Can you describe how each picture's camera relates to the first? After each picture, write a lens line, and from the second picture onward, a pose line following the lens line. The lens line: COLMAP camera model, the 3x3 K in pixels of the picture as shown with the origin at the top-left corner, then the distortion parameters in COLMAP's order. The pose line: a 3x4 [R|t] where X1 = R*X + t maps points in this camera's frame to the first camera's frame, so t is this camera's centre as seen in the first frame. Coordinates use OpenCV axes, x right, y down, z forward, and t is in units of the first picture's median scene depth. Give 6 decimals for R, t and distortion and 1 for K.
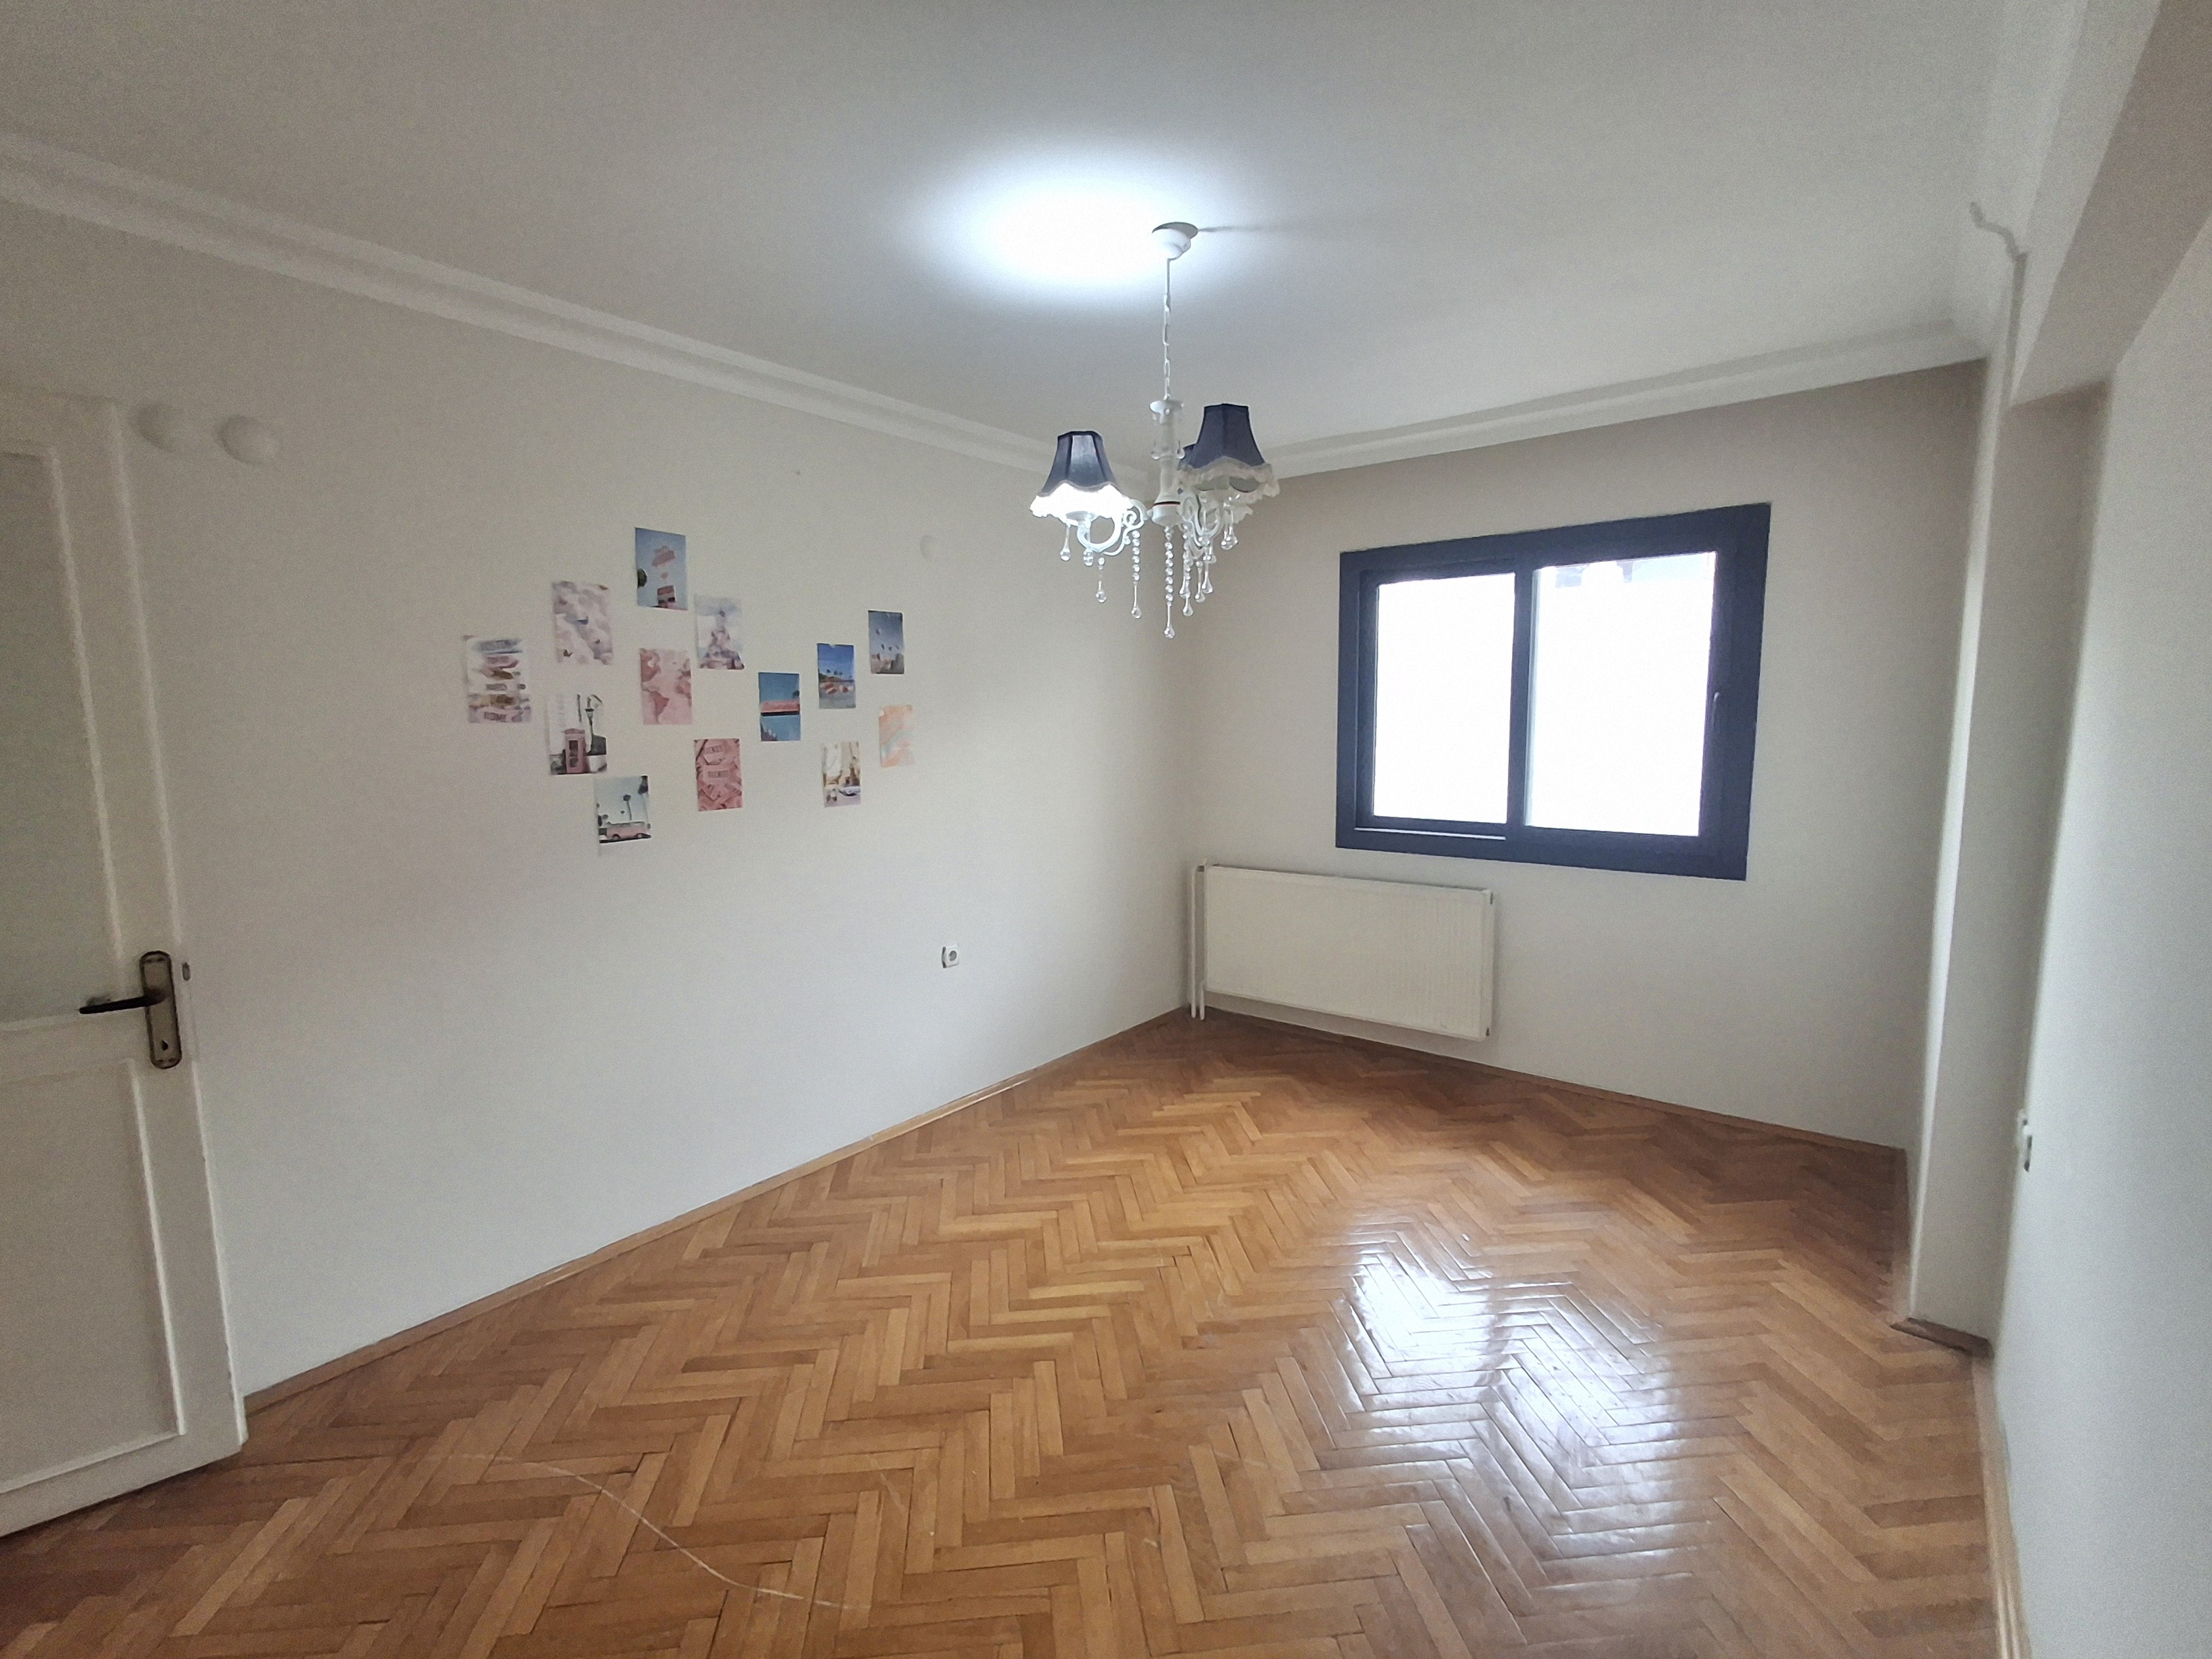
lens RADIAL K [[1005.9, 0, 1097.9], [0, 1005.9, 830.1], [0, 0, 1]] dist [-0.004377, 0.003137]
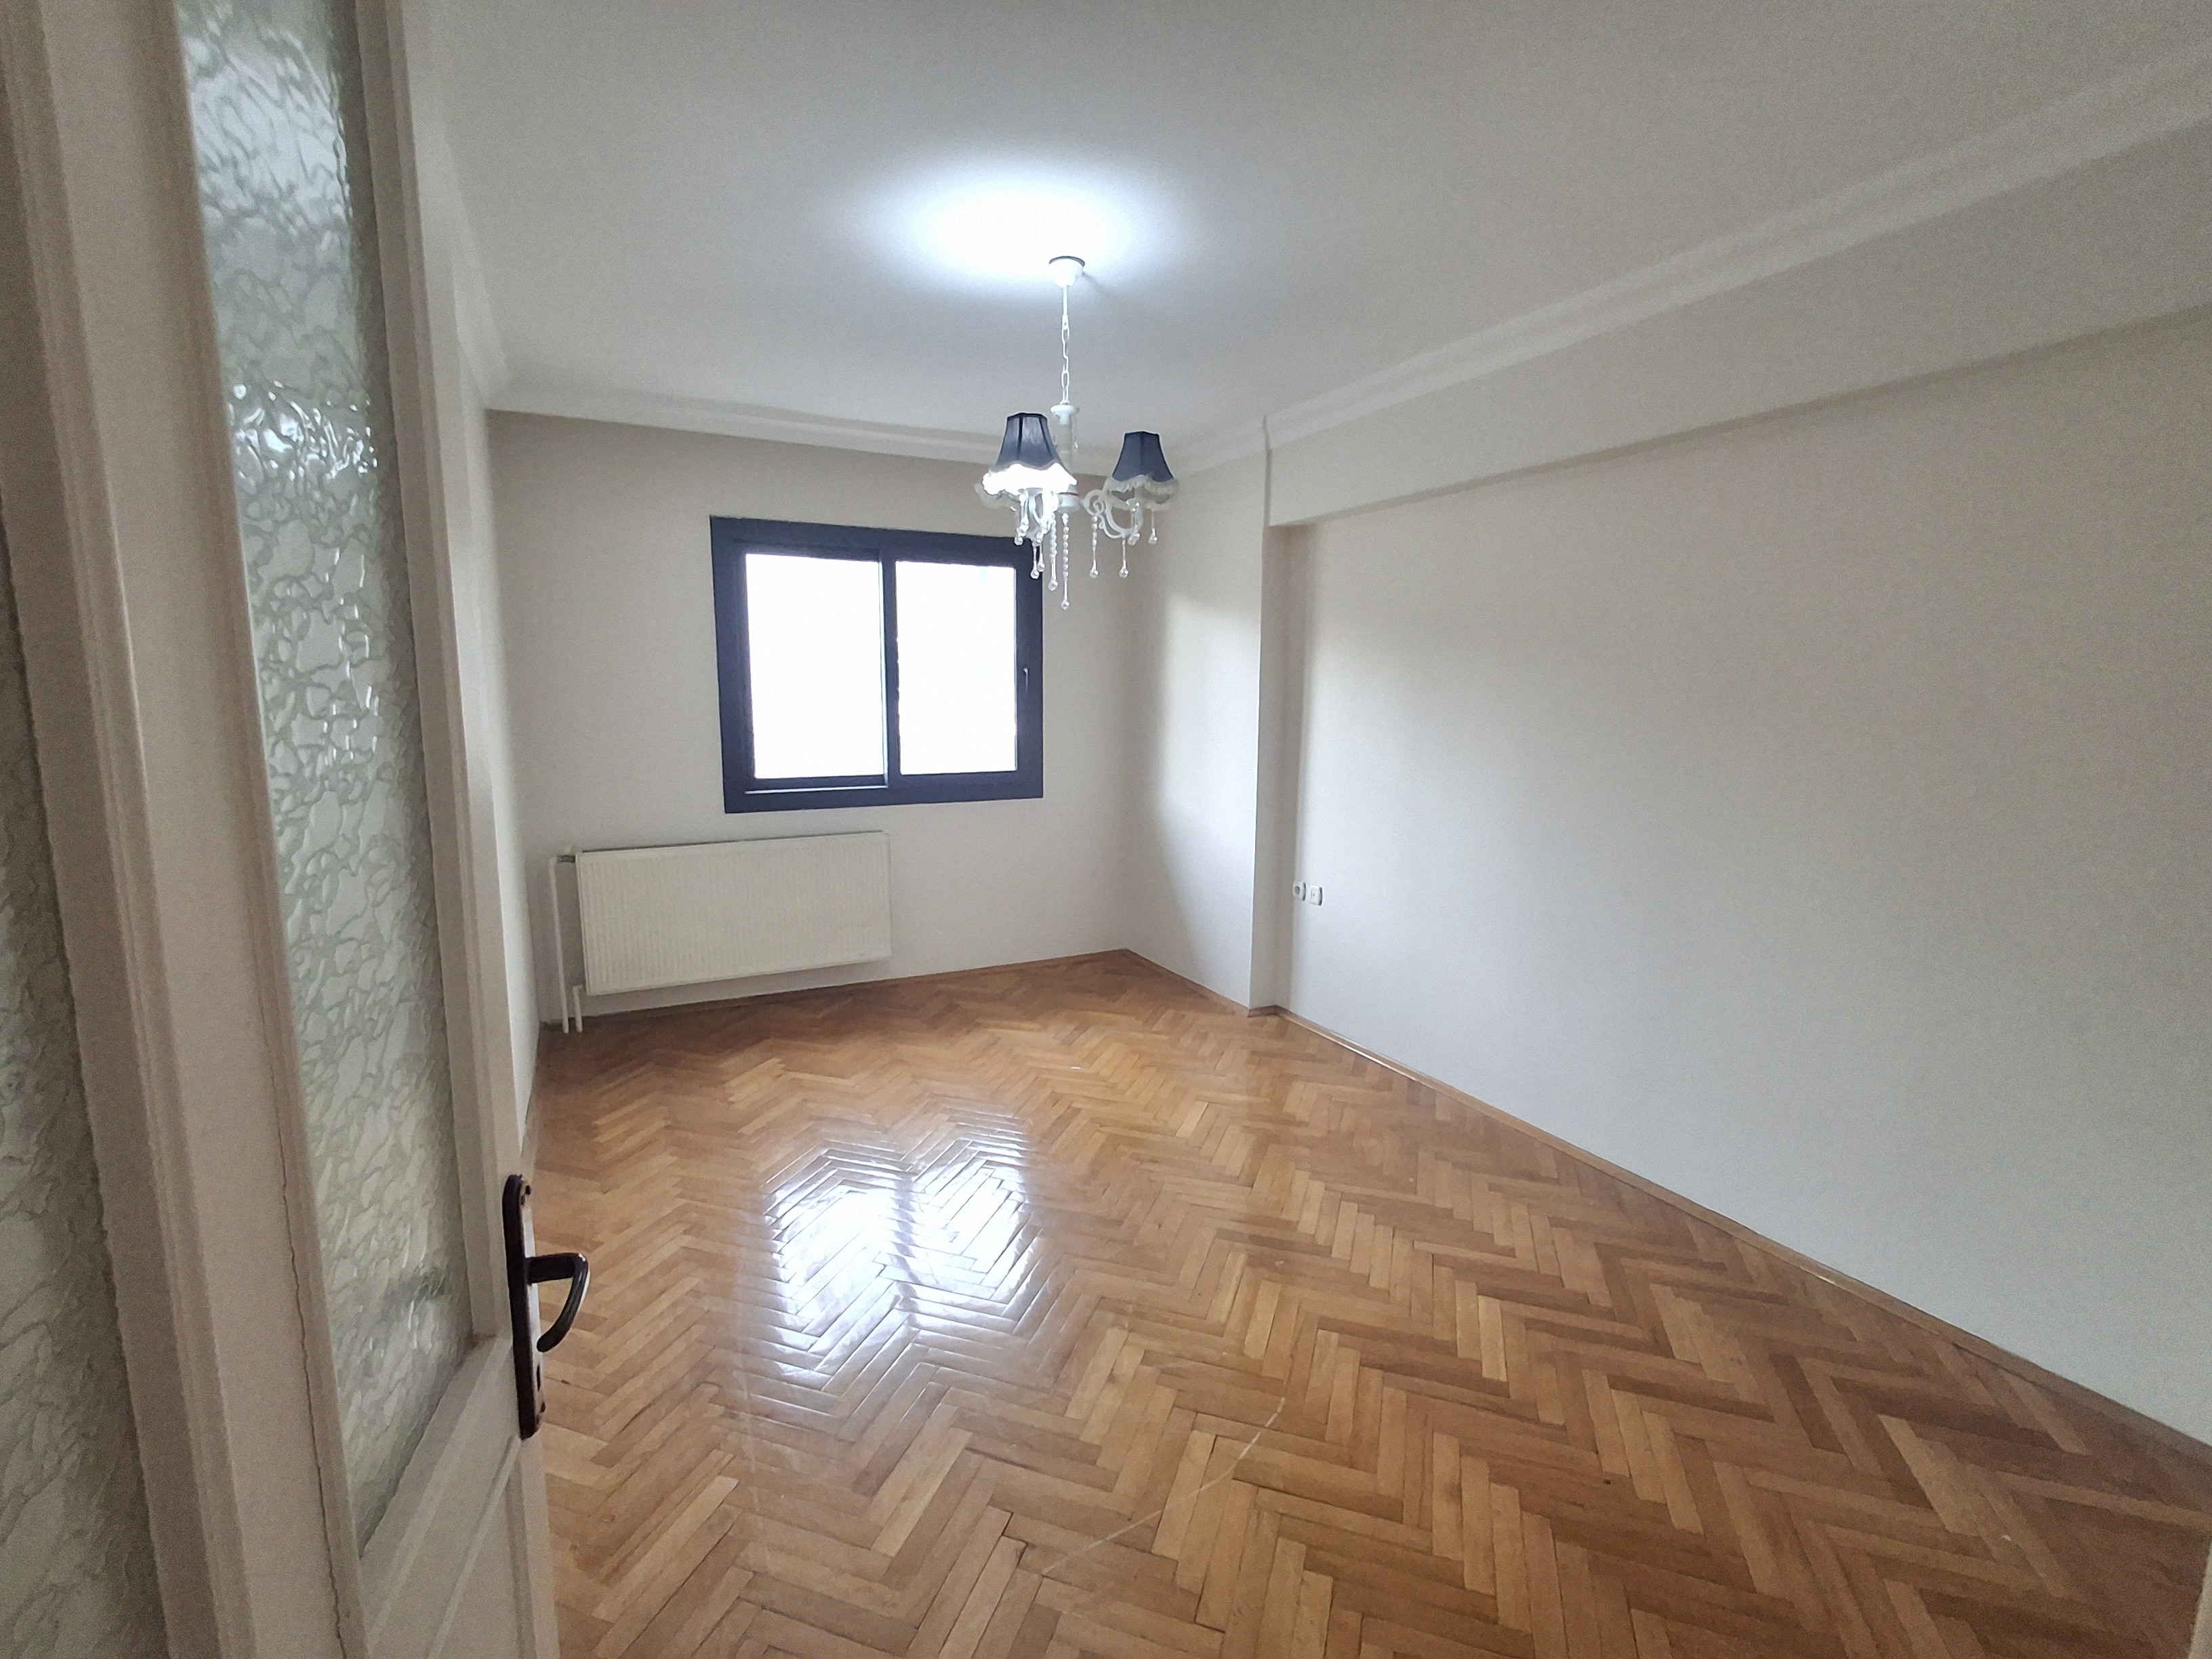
lens RADIAL K [[1005.9, 0, 1110.8], [0, 1005.9, 824.0], [0, 0, 1]] dist [-0.004377, 0.003137]
pose [[0.414971, -0.114586, 0.902590, -0.611004], [0.095975, 0.992016, 0.081813, -0.020757], [-0.904758, 0.052676, 0.422655, 0.281454]]
